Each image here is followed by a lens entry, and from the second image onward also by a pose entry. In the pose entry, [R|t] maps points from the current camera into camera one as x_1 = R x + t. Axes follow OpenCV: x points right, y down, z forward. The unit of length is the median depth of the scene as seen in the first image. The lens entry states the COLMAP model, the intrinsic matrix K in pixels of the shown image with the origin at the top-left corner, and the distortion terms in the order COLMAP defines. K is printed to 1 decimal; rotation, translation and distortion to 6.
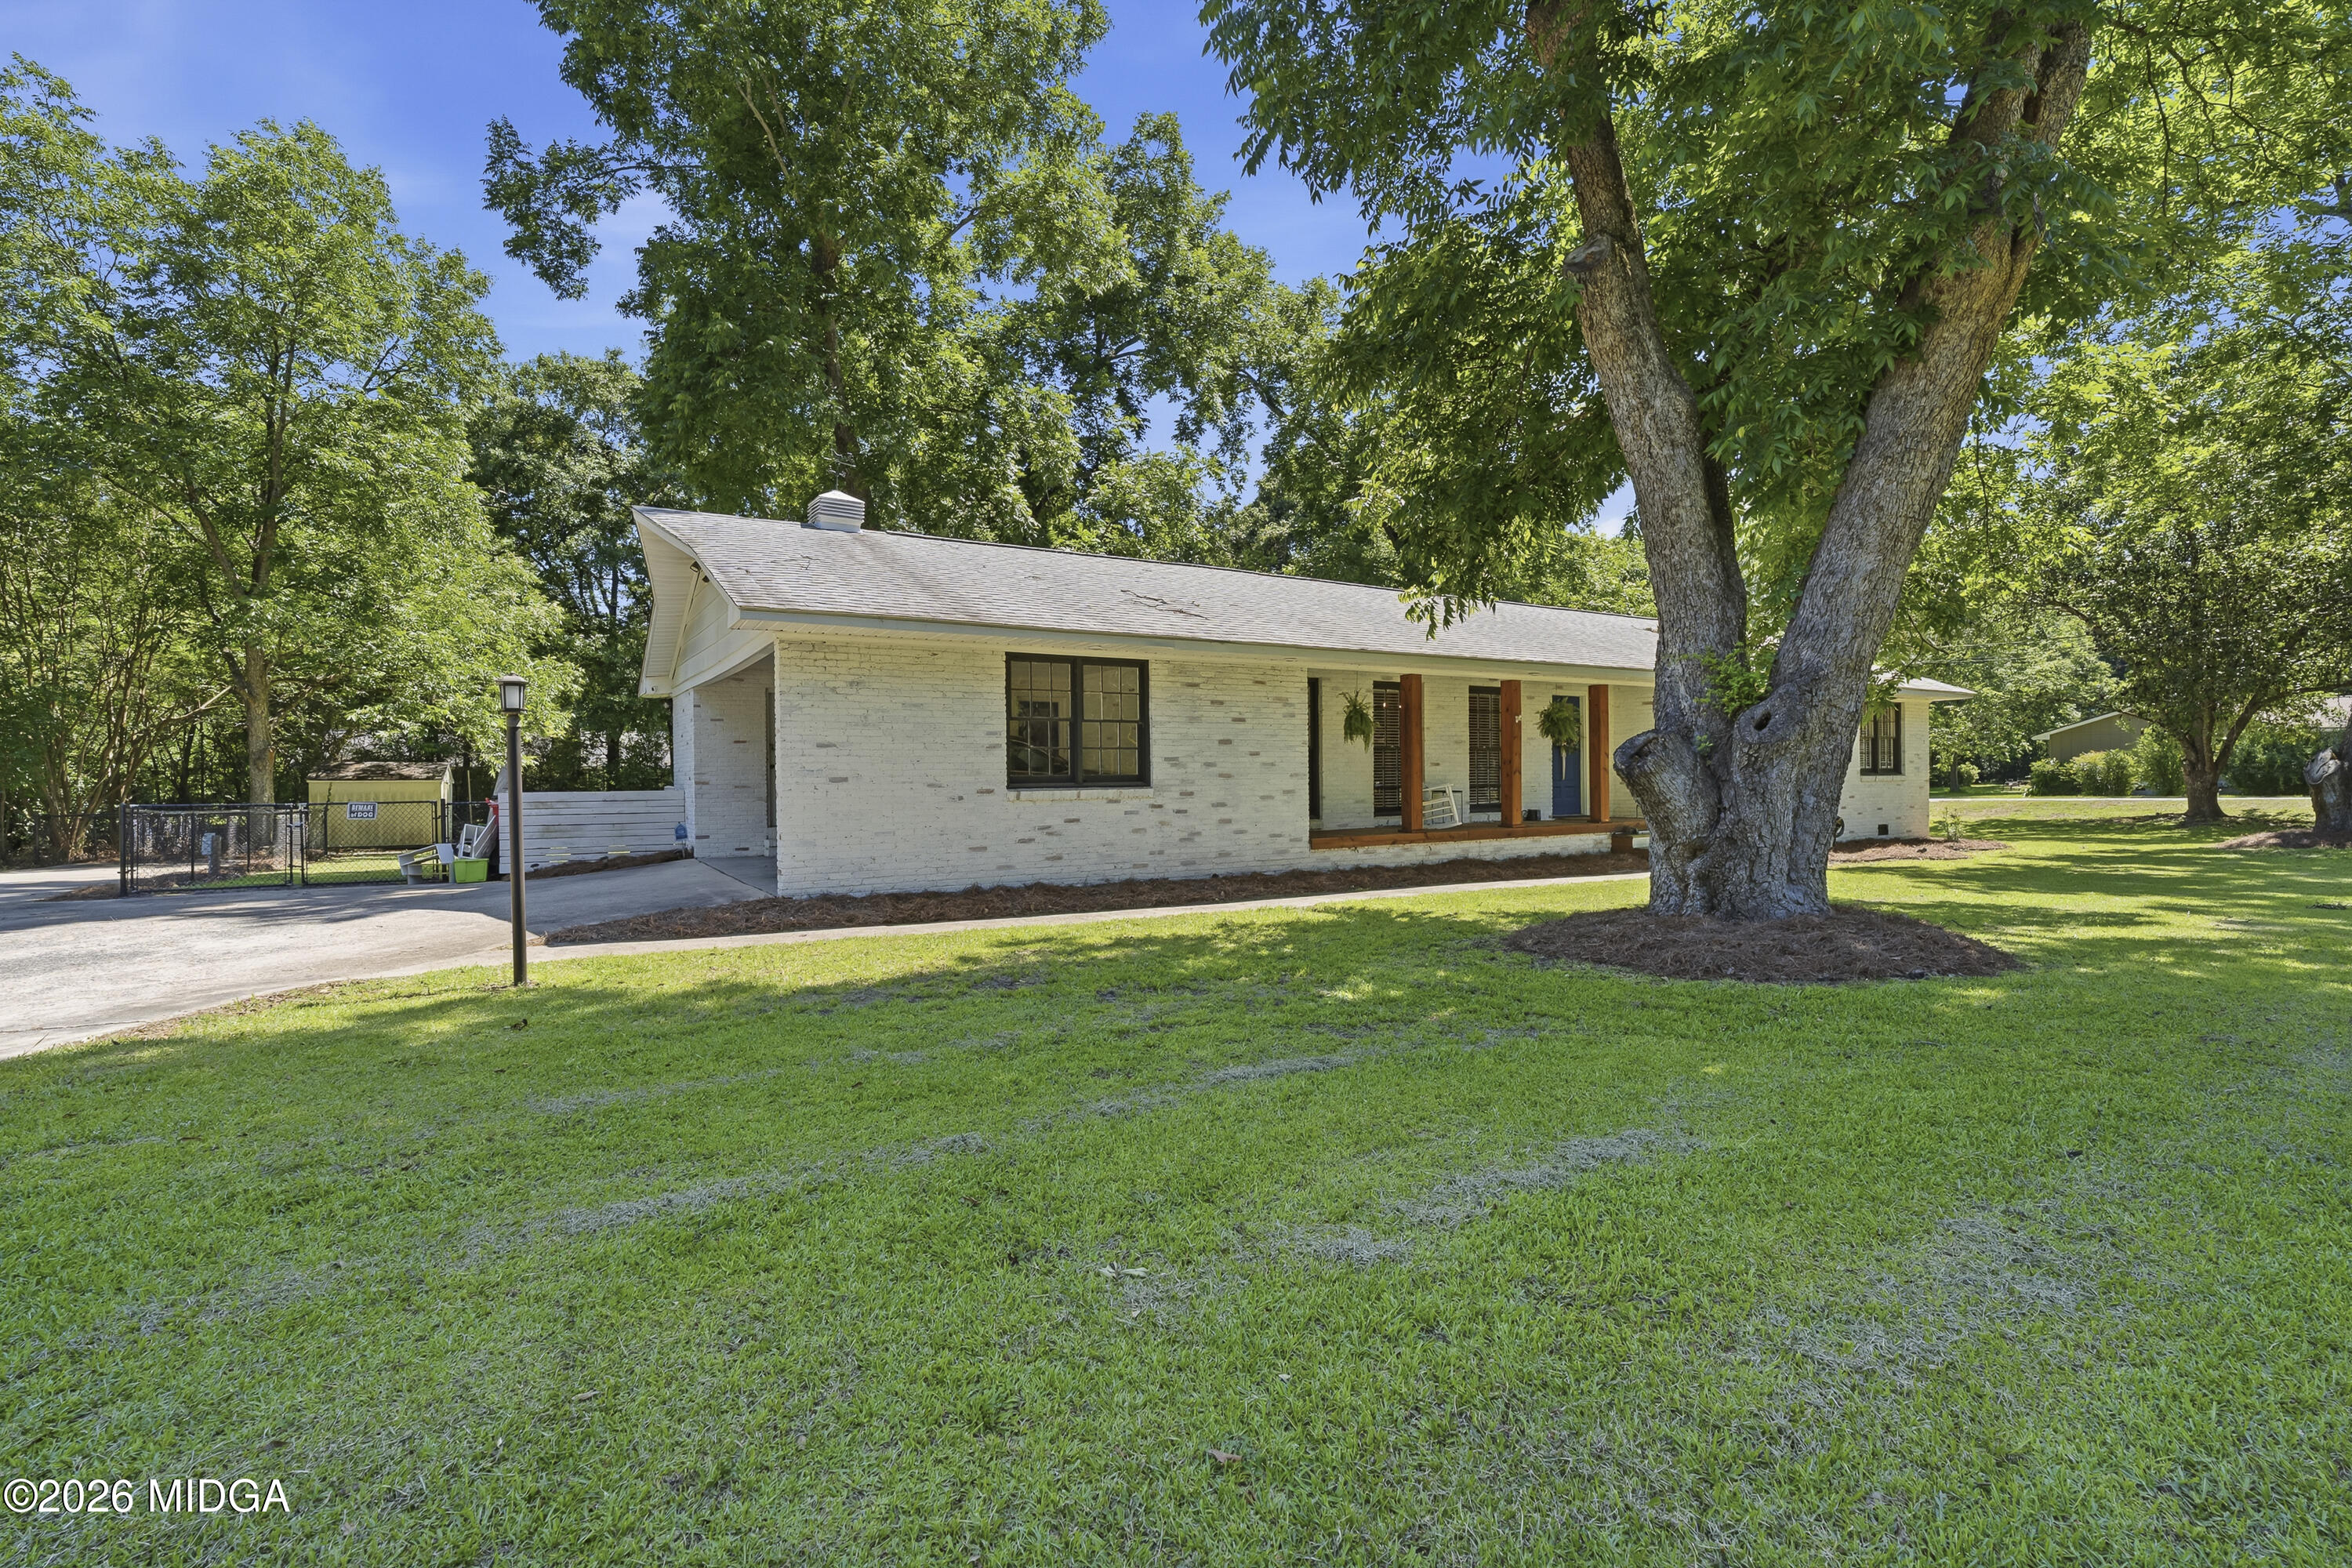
lens RADIAL K [[1043.8, 0, 1167.0], [0, 1043.8, 779.0], [0, 0, 1]] dist [-0.001738, -0.000204]
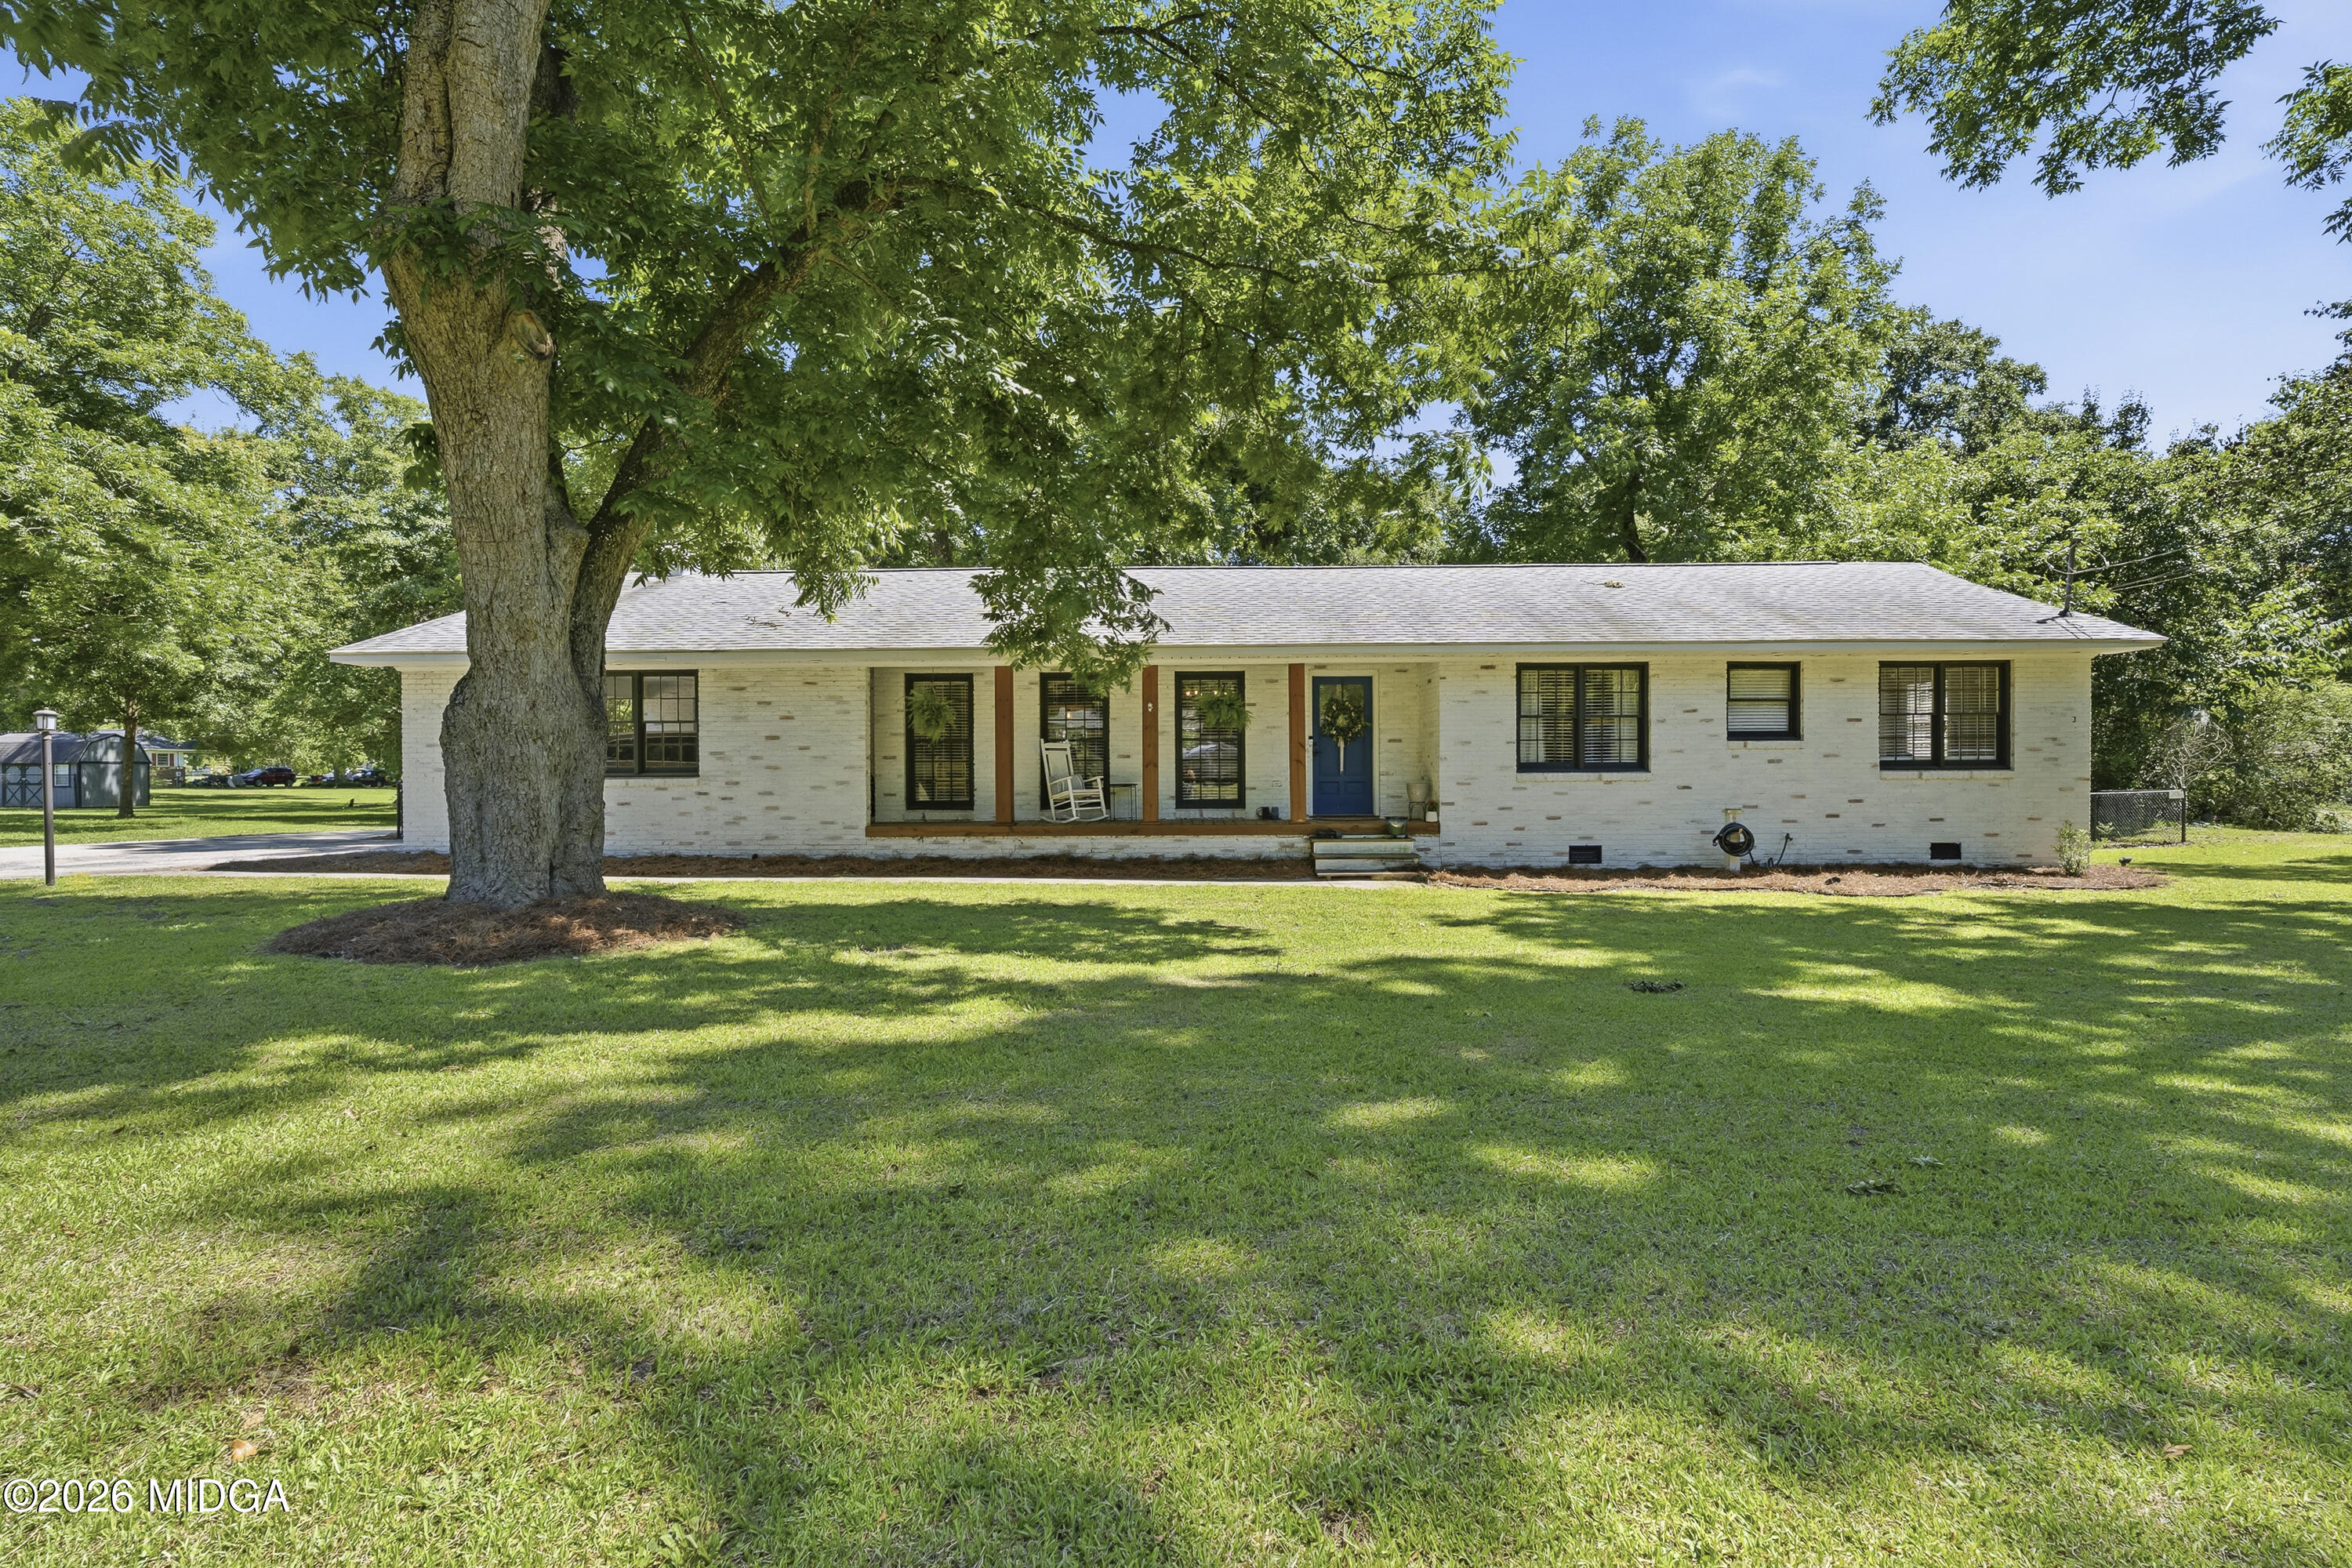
lens RADIAL K [[1043.8, 0, 1167.0], [0, 1043.8, 779.0], [0, 0, 1]] dist [-0.001738, -0.000204]
pose [[0.840143, 0.014507, -0.542171, 1.003899], [-0.002789, 0.999745, 0.022429, -0.017052], [0.542358, -0.017331, 0.839969, 0.281602]]
